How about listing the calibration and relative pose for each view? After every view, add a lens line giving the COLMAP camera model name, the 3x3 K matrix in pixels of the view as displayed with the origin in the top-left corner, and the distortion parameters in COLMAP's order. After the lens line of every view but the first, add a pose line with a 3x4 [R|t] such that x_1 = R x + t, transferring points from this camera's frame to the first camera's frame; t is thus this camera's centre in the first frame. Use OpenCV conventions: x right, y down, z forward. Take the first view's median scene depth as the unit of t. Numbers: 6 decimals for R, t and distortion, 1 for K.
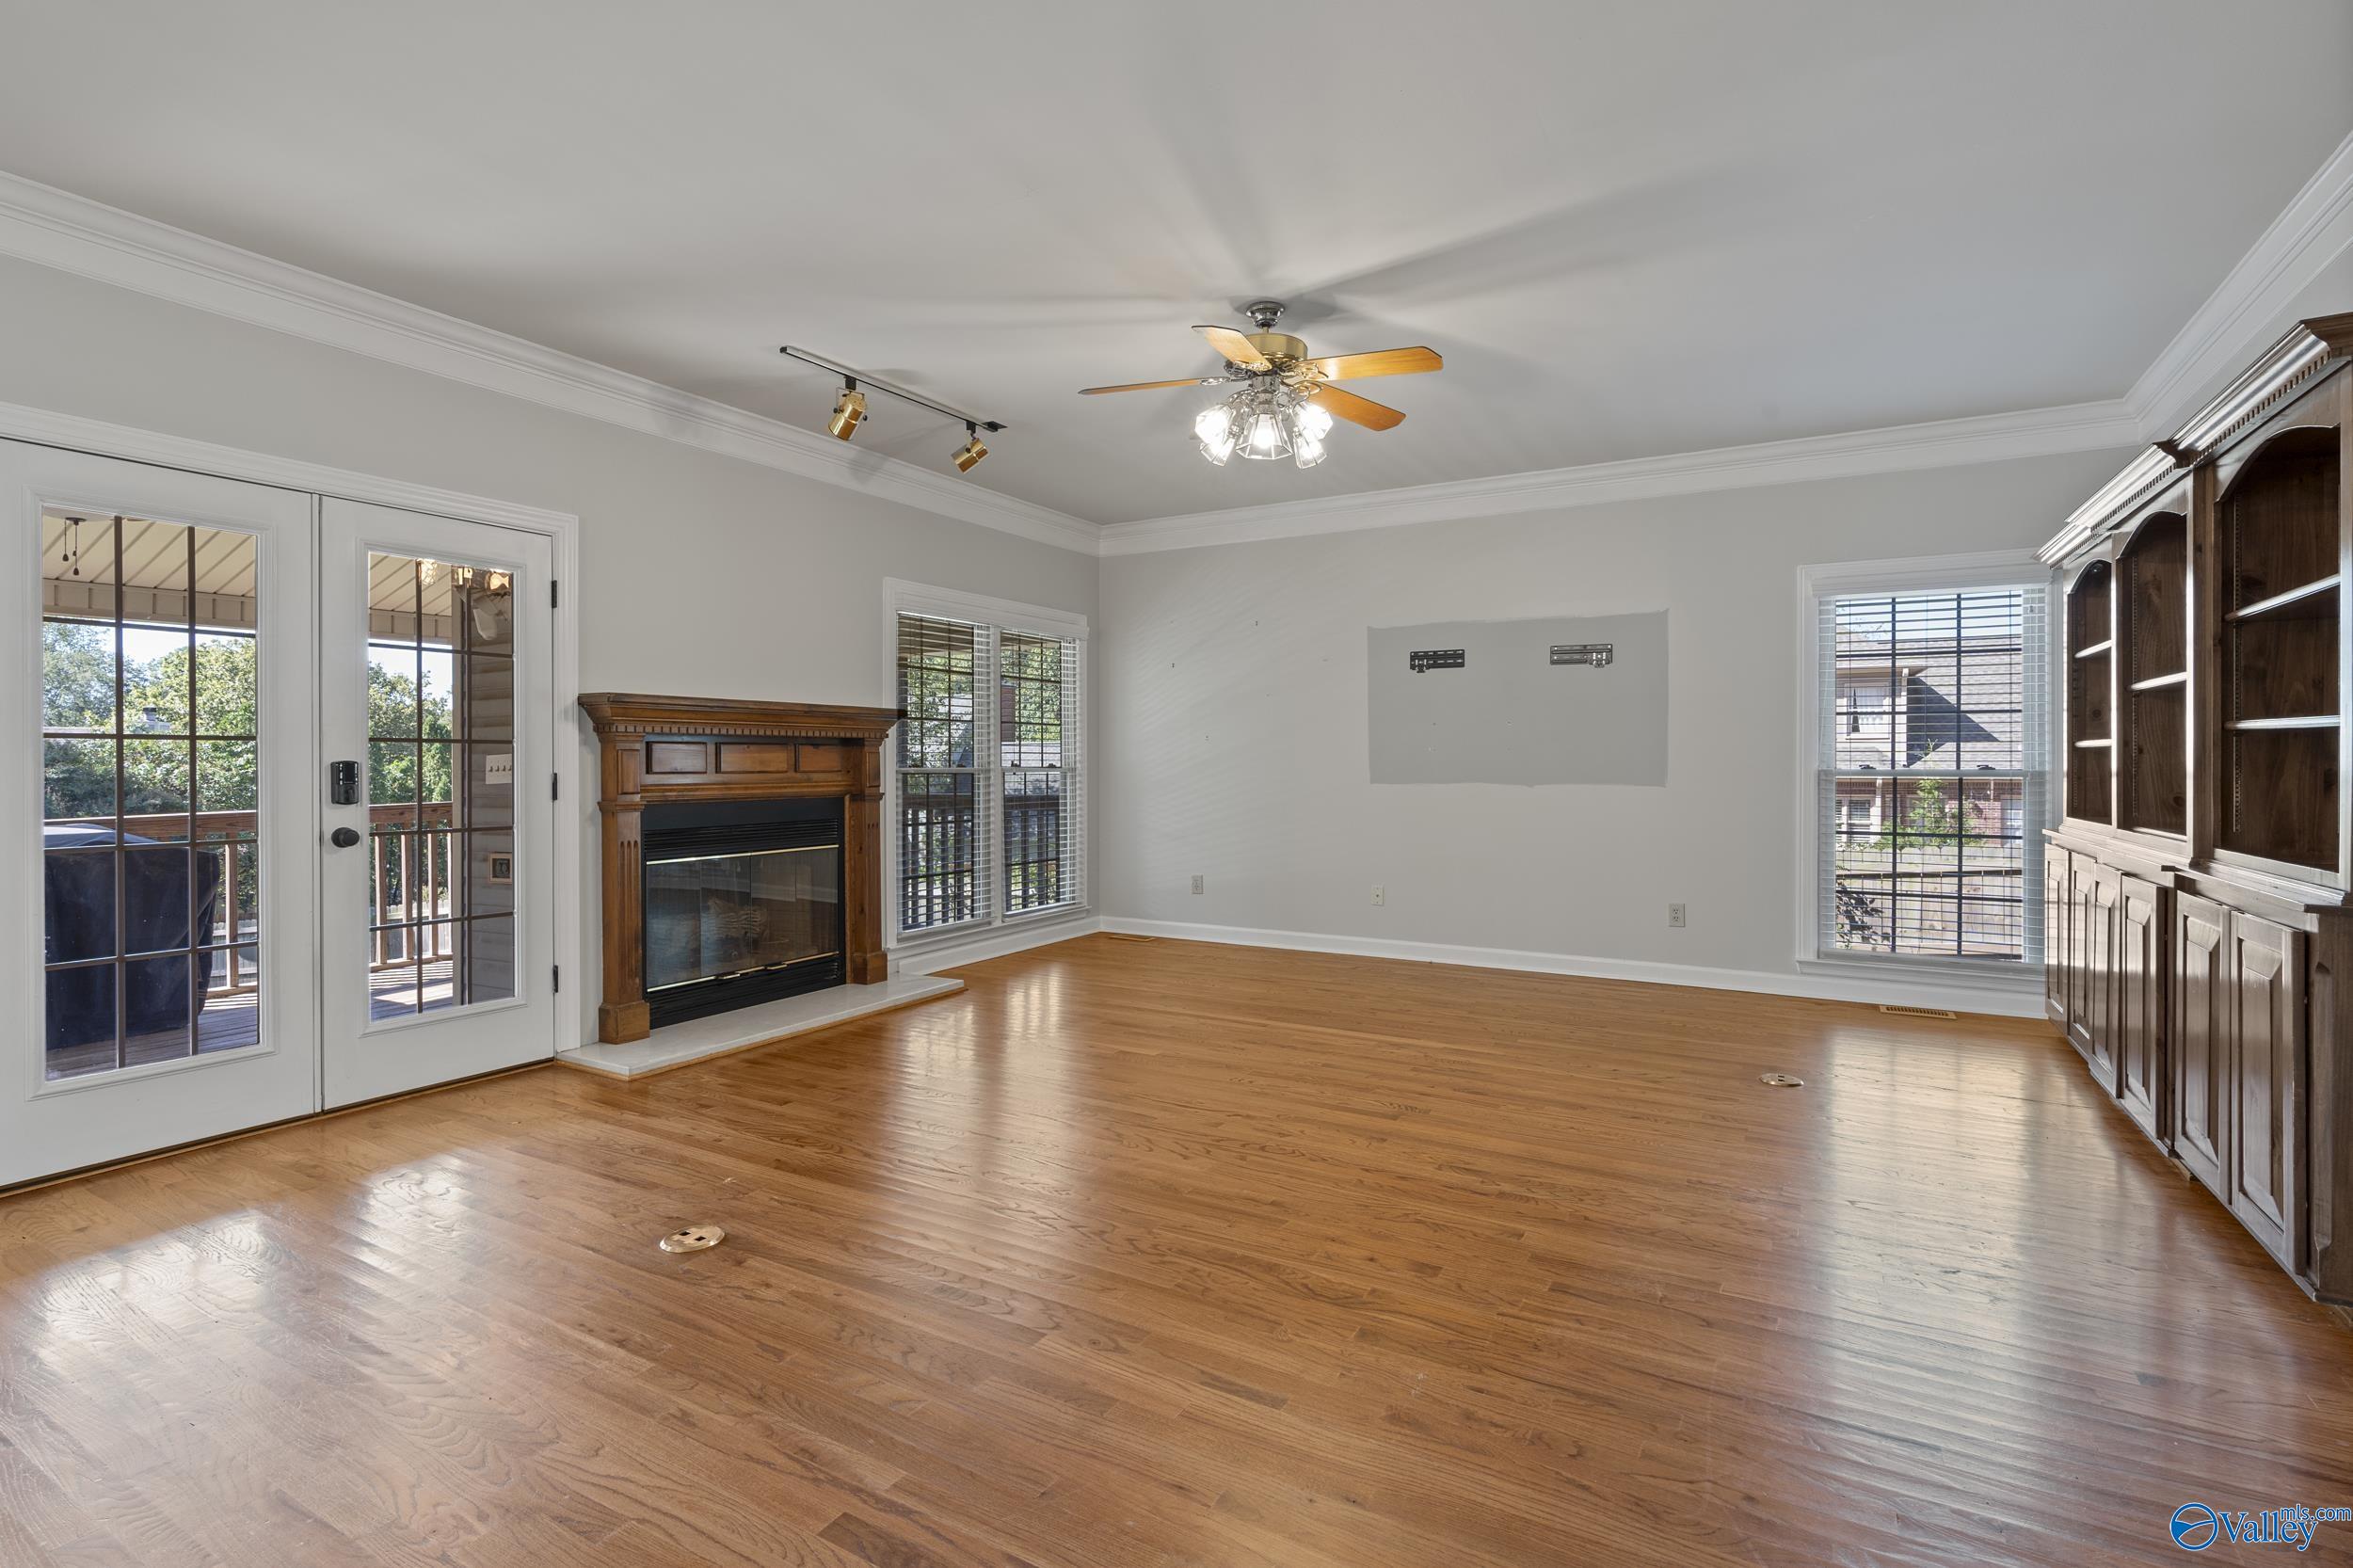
lens RADIAL K [[1082.1, 0, 1177.2], [0, 1082.1, 776.6], [0, 0, 1]] dist [-0.005027, 0.000466]
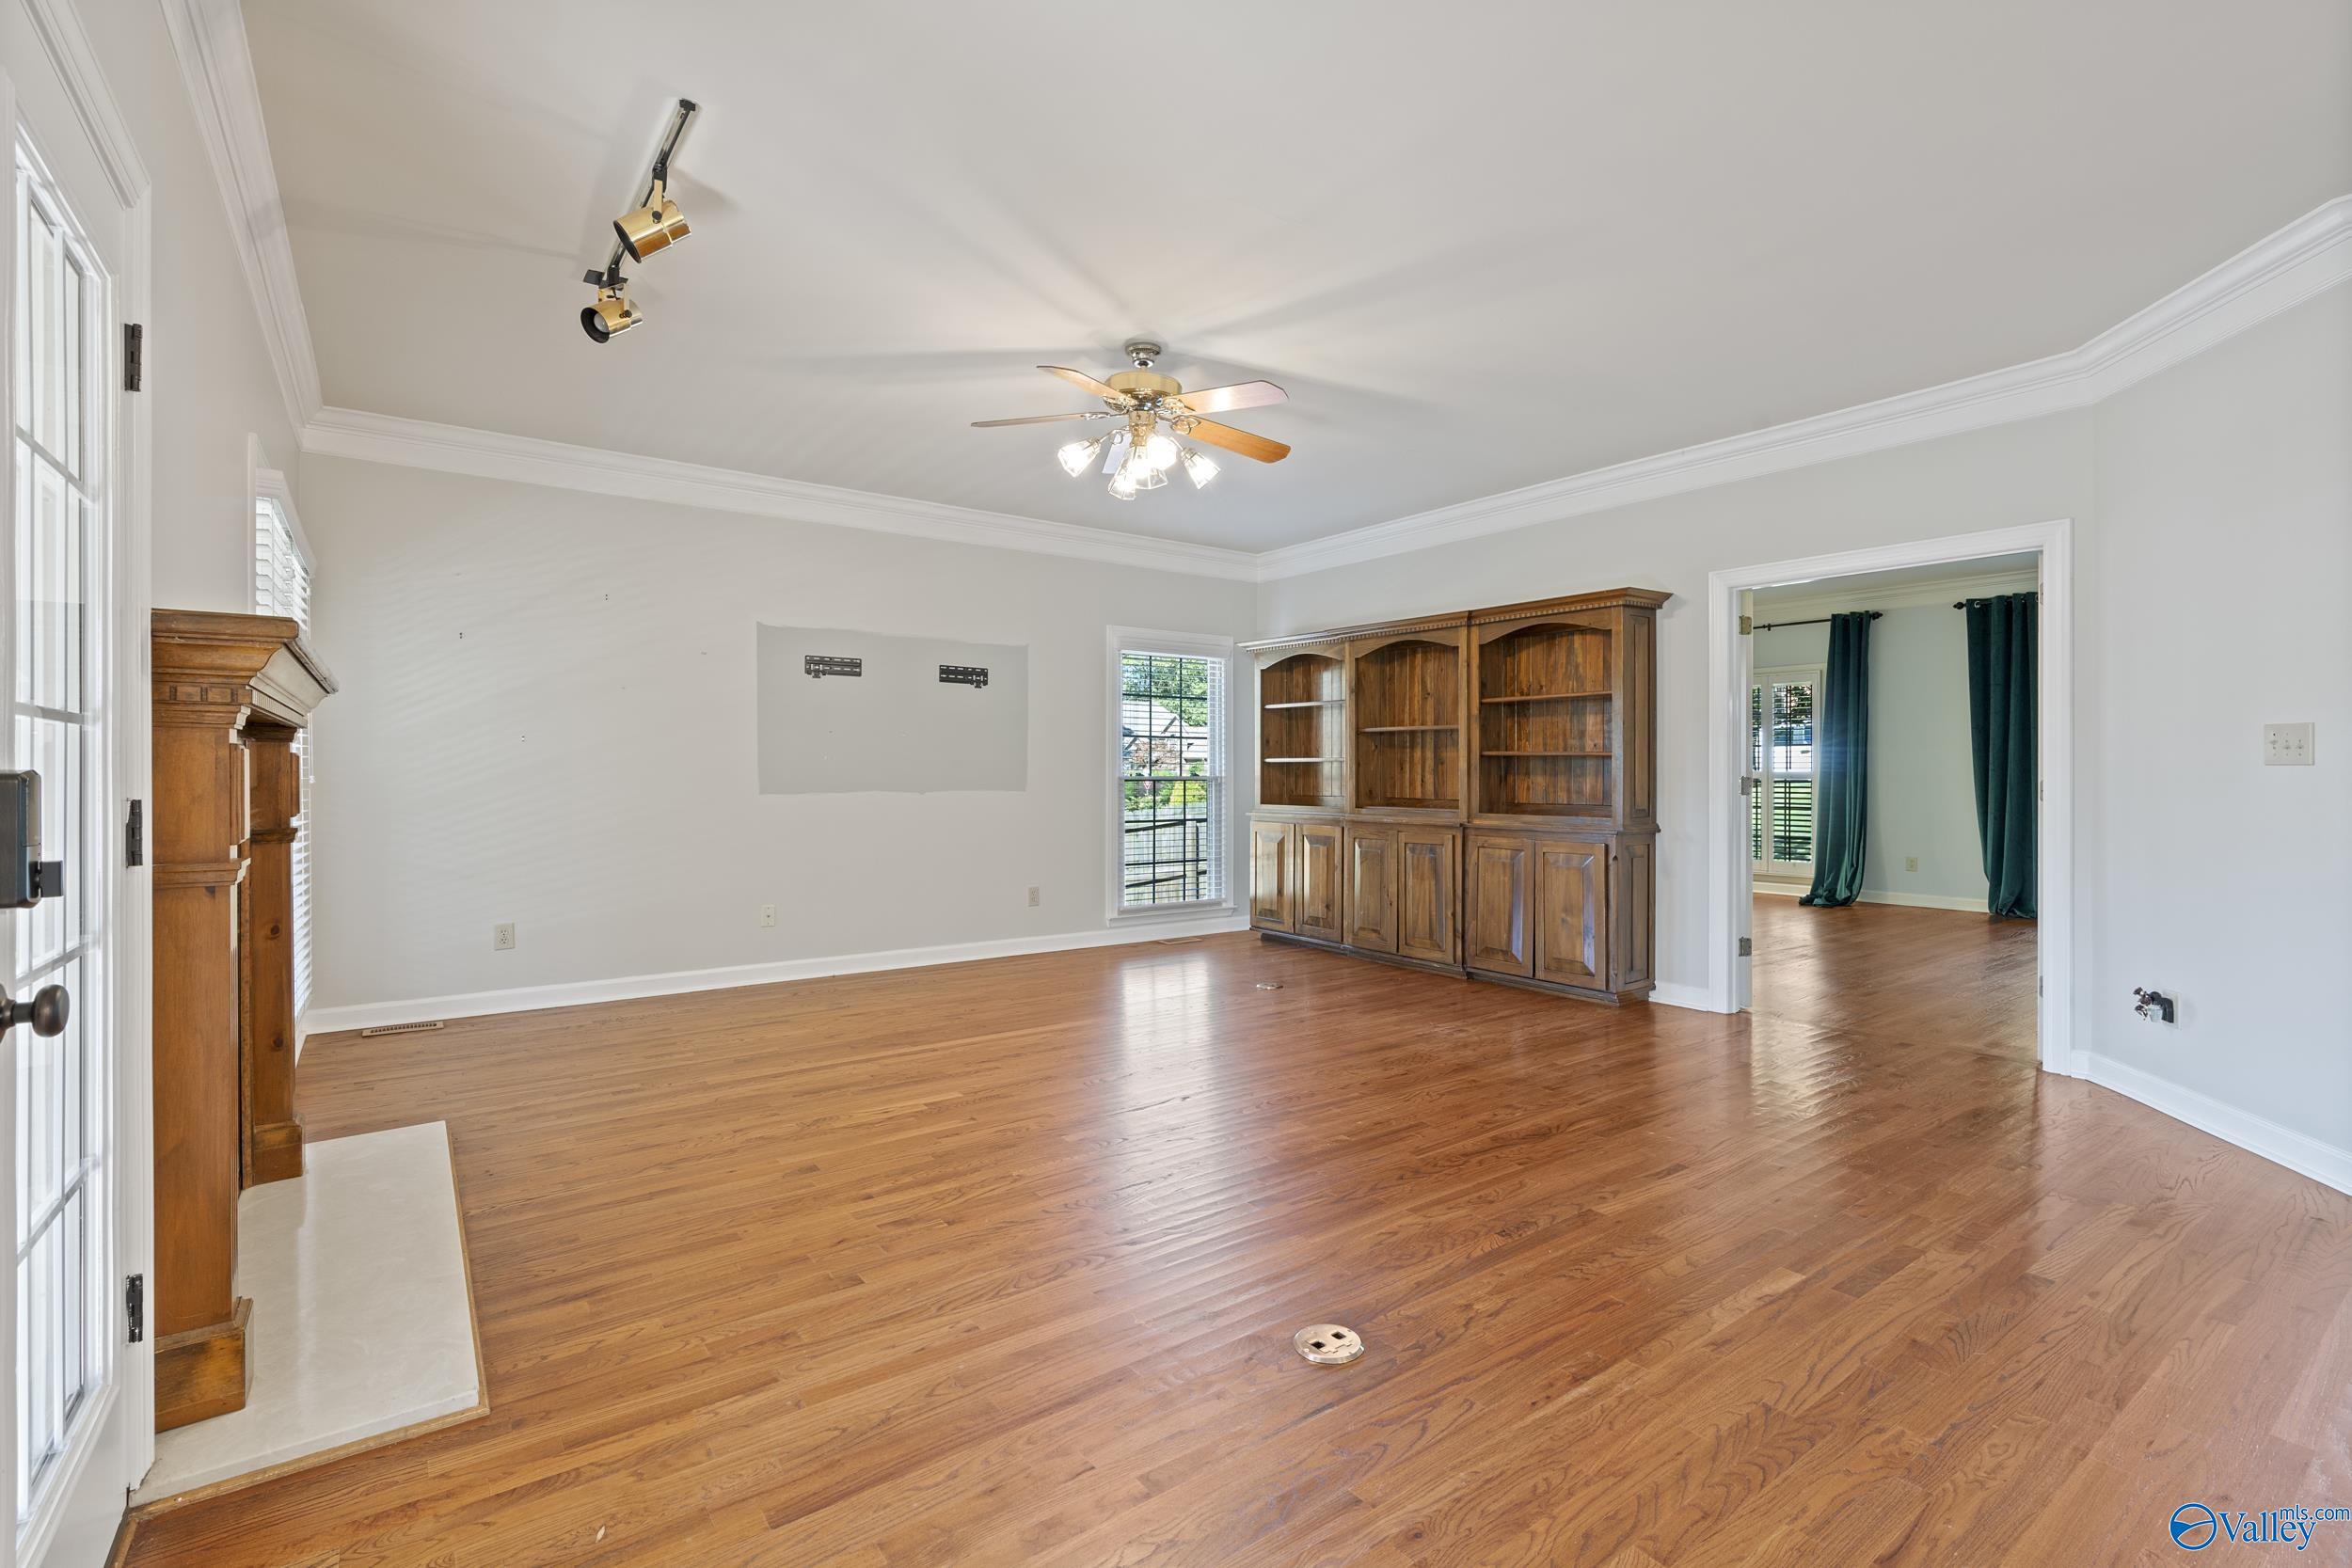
lens RADIAL K [[1081.5, 0, 1176.7], [0, 1081.5, 776.6], [0, 0, 1]] dist [-0.005027, 0.000466]
pose [[0.406399, -0.006155, 0.913675, -0.731073], [0.012415, 0.999922, 0.001214, -0.007765], [-0.913612, 0.010850, 0.406443, 0.443467]]
